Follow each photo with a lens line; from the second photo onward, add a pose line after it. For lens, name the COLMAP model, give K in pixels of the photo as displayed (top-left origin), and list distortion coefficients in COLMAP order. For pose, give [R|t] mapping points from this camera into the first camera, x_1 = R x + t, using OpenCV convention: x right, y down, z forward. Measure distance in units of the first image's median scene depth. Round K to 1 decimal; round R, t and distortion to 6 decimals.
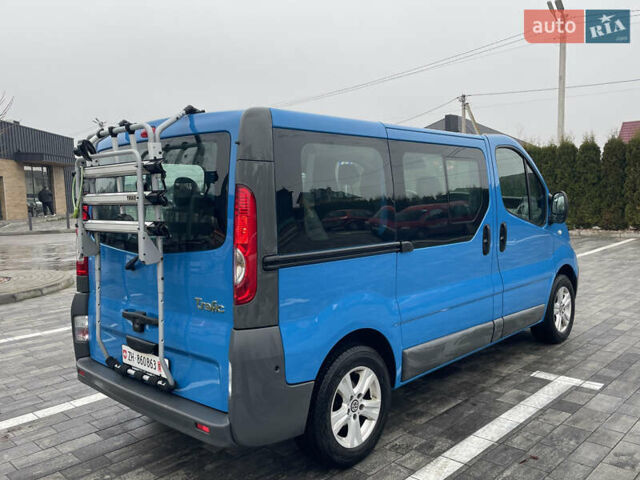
lens RADIAL K [[555.4, 0, 315.7], [0, 555.4, 240.9], [0, 0, 1]] dist [0.058547, -0.022075]
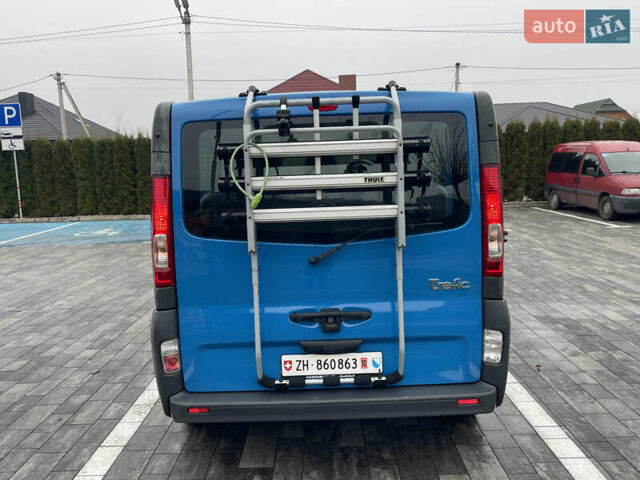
lens RADIAL K [[555.4, 0, 317.7], [0, 555.4, 236.7], [0, 0, 1]] dist [0.058547, -0.022075]
pose [[0.729441, -0.084289, 0.678831, -0.900315], [0.073058, 0.996303, 0.045204, -0.028891], [-0.680132, 0.016621, 0.732902, 0.359999]]
